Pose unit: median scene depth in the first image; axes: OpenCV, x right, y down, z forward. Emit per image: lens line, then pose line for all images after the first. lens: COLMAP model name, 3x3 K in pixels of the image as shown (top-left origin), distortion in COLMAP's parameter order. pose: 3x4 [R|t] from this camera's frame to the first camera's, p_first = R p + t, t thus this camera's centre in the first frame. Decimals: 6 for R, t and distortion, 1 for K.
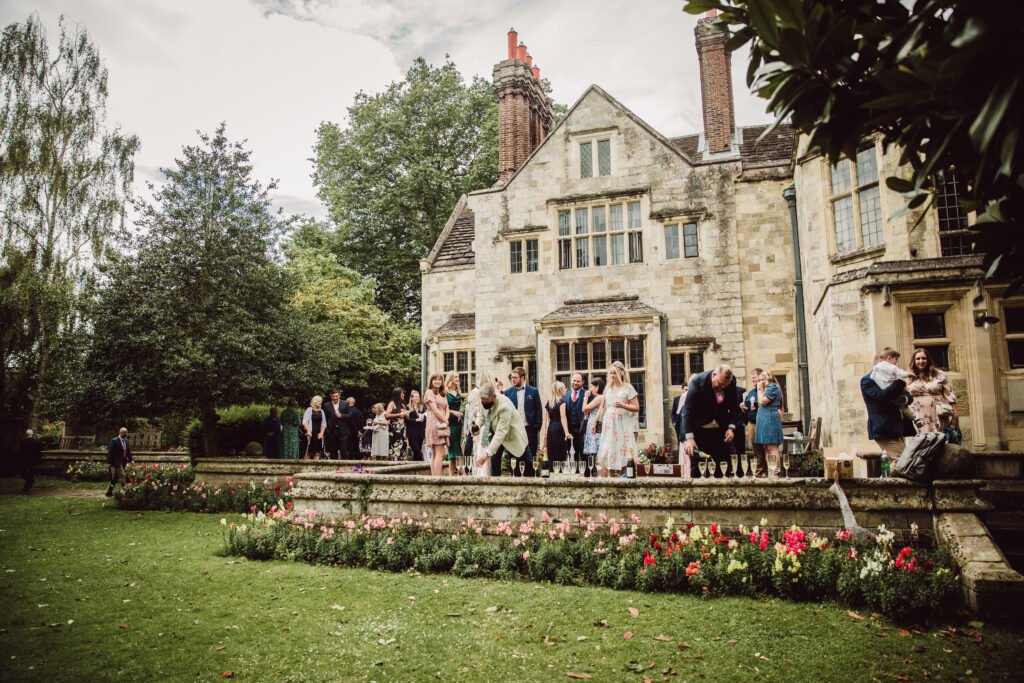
lens RADIAL K [[725.8, 0, 504.9], [0, 725.8, 345.6], [0, 0, 1]] dist [-0.107576, 0.084466]
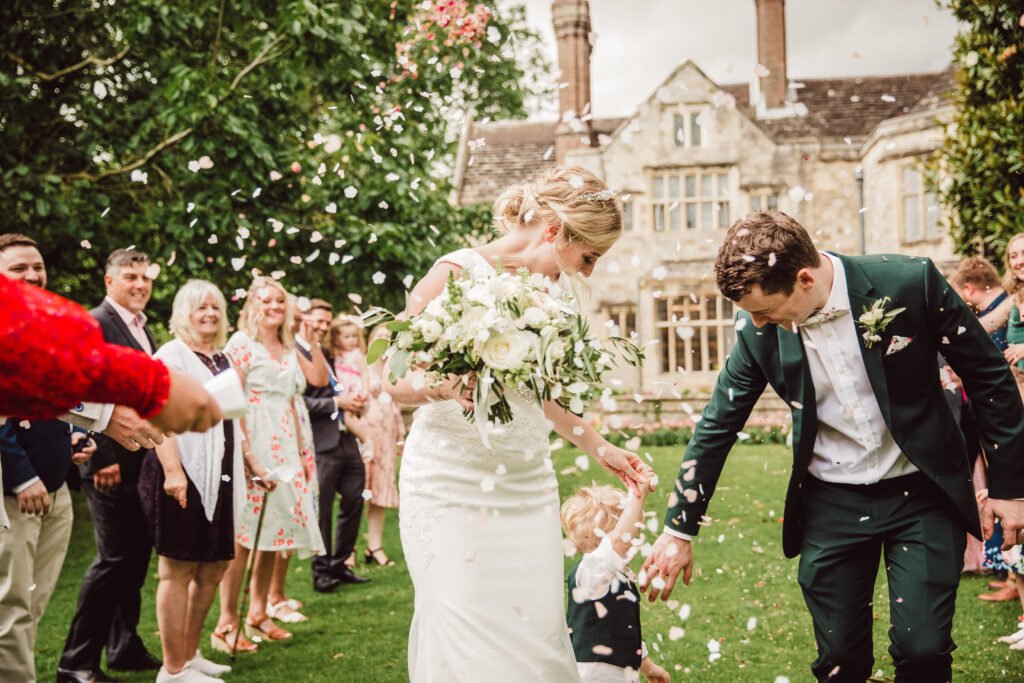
lens RADIAL K [[1213.0, 0, 505.2], [0, 1213.0, 371.2], [0, 0, 1]] dist [0.035431, 0.000000]
pose [[0.975568, -0.006049, 0.219616, -0.599127], [-0.015642, 0.995172, 0.096896, -0.072889], [-0.219142, -0.097964, 0.970763, -0.839643]]
